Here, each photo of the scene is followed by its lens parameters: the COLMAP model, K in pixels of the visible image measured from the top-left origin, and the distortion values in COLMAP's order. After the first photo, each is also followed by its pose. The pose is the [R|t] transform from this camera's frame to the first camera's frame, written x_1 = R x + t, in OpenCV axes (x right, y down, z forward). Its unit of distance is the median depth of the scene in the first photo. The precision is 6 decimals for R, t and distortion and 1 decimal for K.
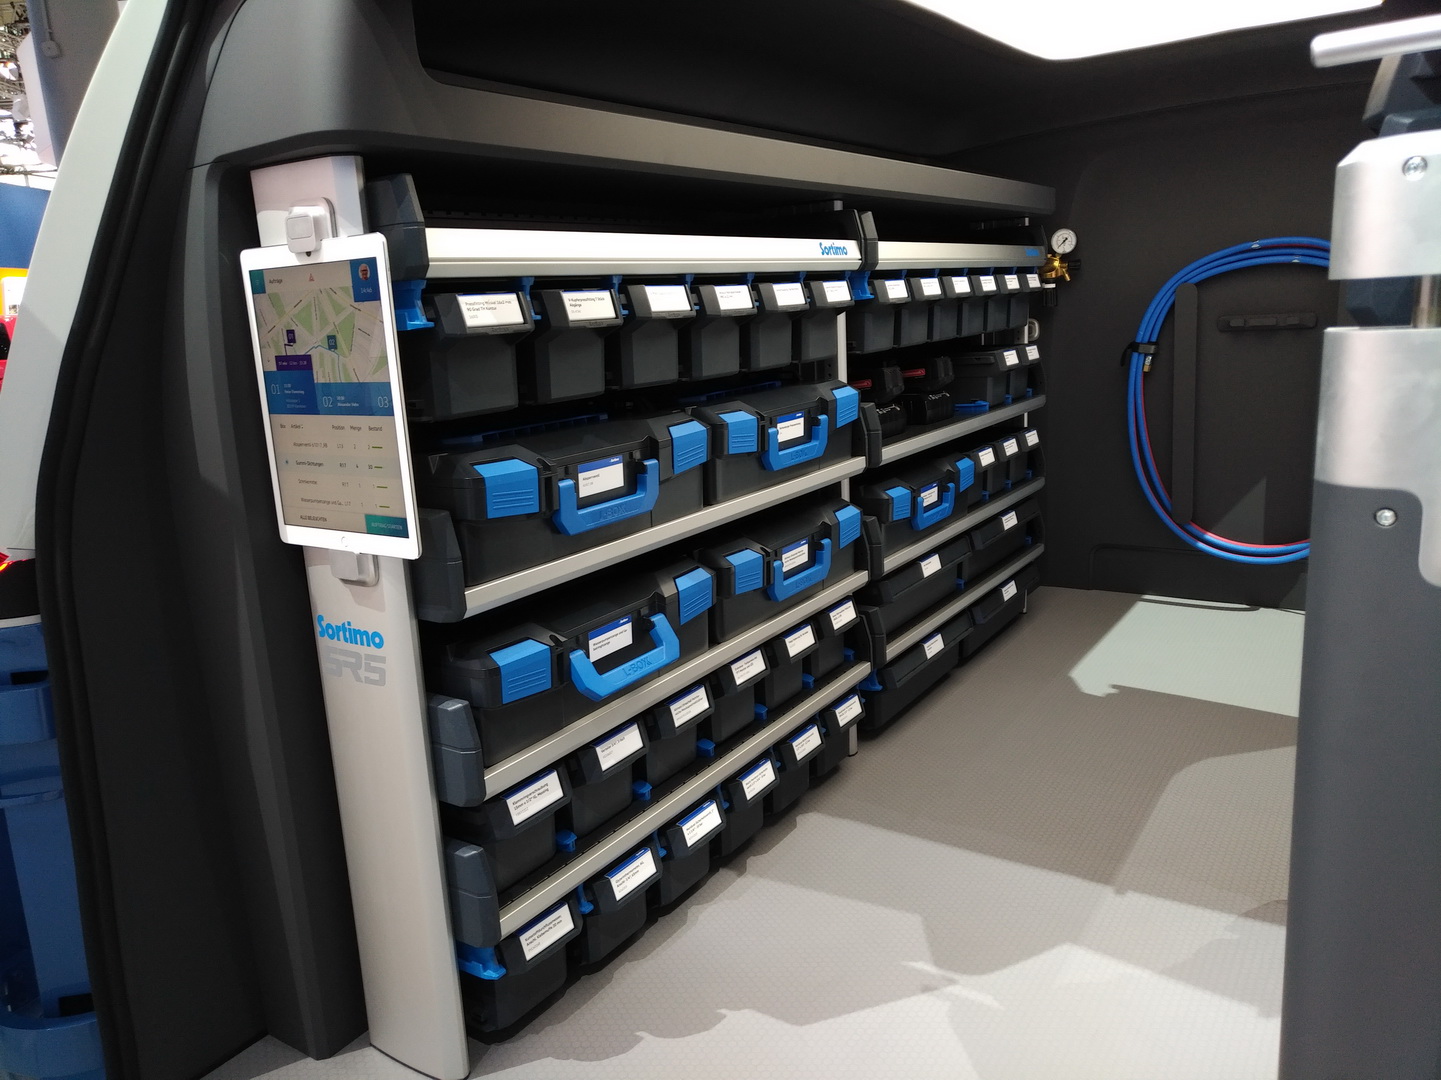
lens RADIAL K [[1069.6, 0, 715.2], [0, 1069.6, 538.8], [0, 0, 1]] dist [-0.002298, 0.030110]
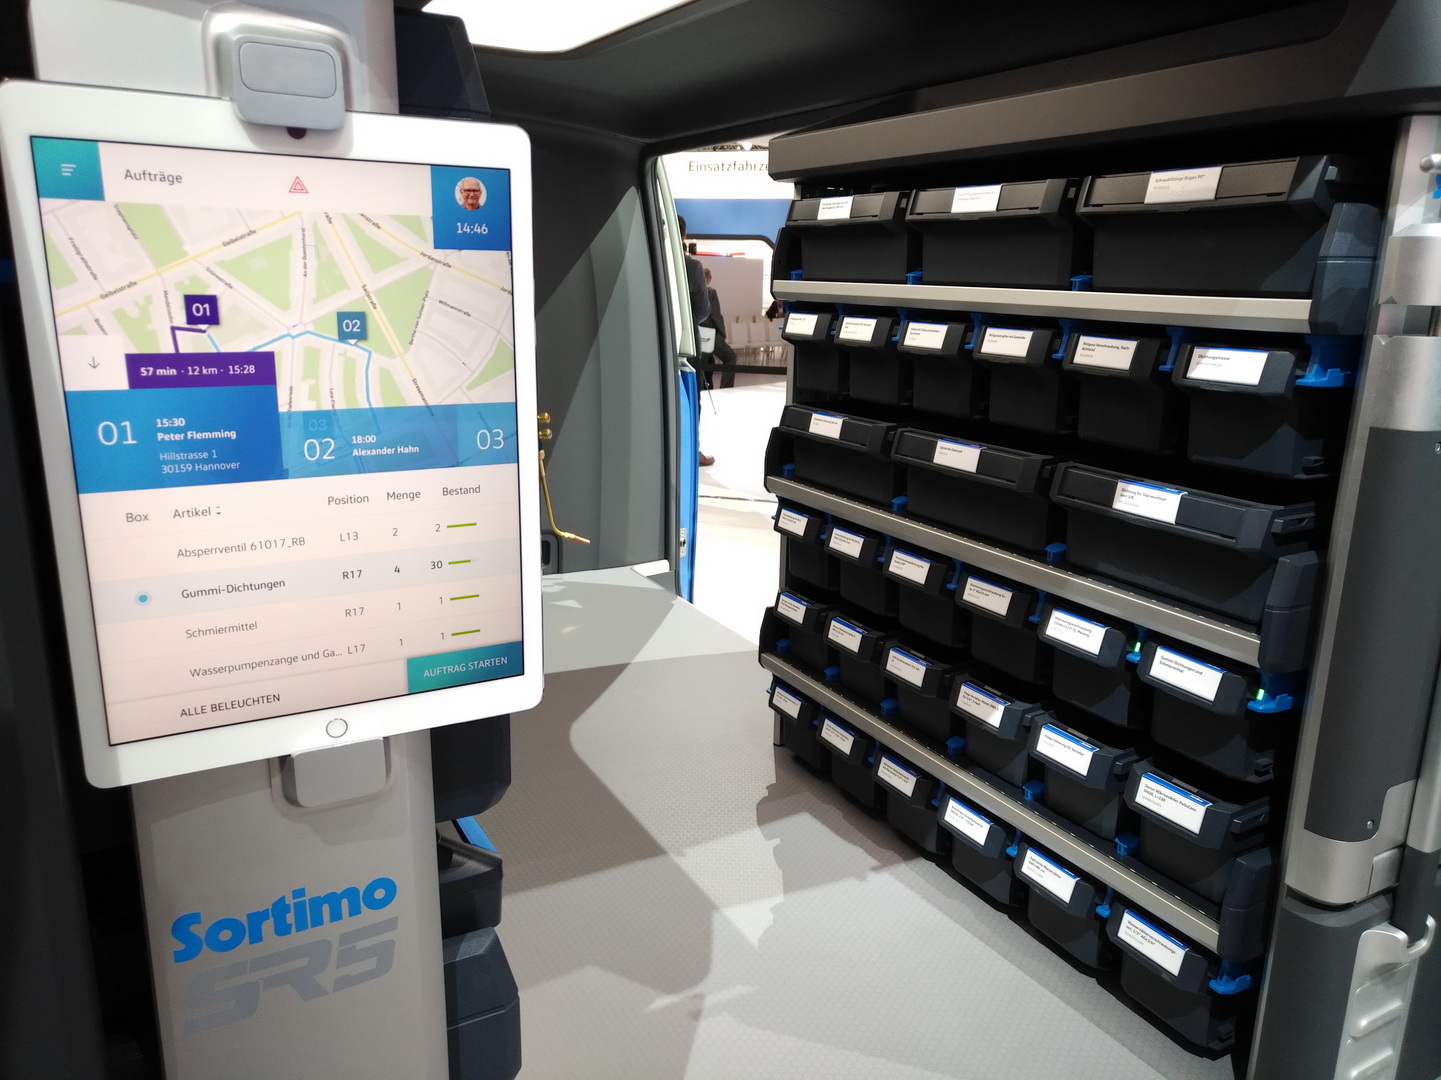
lens RADIAL K [[1093.3, 0, 720.3], [0, 1093.3, 542.4], [0, 0, 1]] dist [-0.077142, 0.172808]
pose [[0.445991, -0.157200, 0.881124, -0.680278], [0.148028, 0.983853, 0.100602, -0.103716], [-0.882712, 0.085563, 0.462060, 0.587961]]
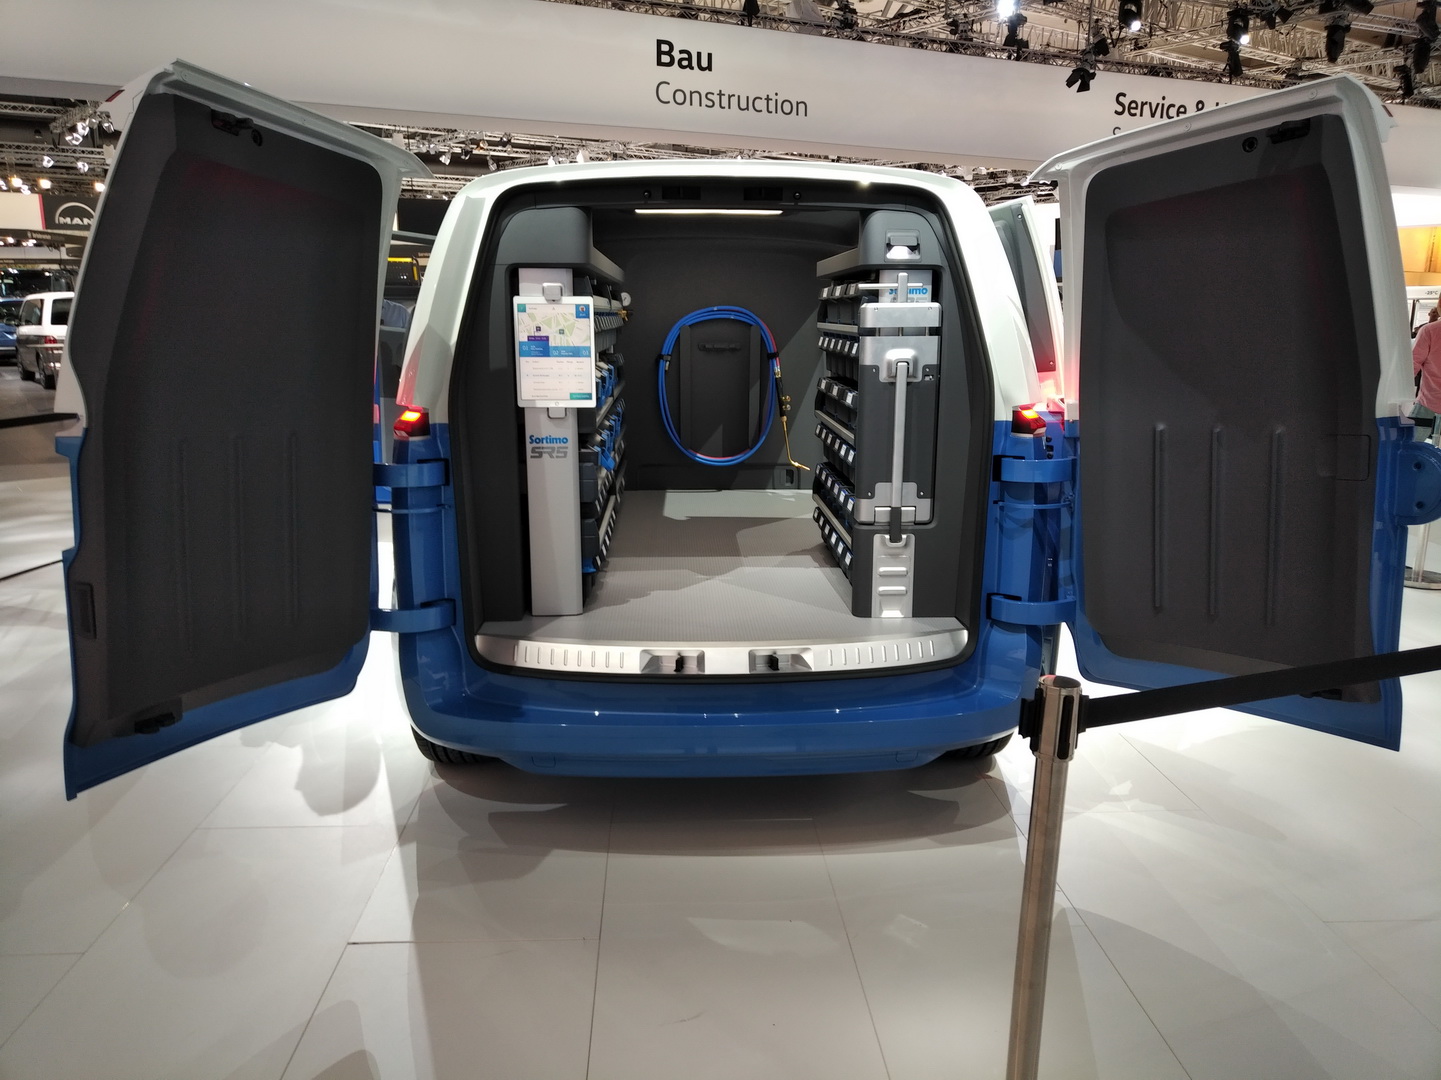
lens RADIAL K [[1073.7, 0, 707.8], [0, 1073.7, 561.9], [0, 0, 1]] dist [0.010794, -0.000419]
pose [[0.808758, -0.077772, 0.582977, -1.653118], [0.084613, 0.996293, 0.015529, 0.394737], [-0.582024, 0.036768, 0.812340, -1.455985]]
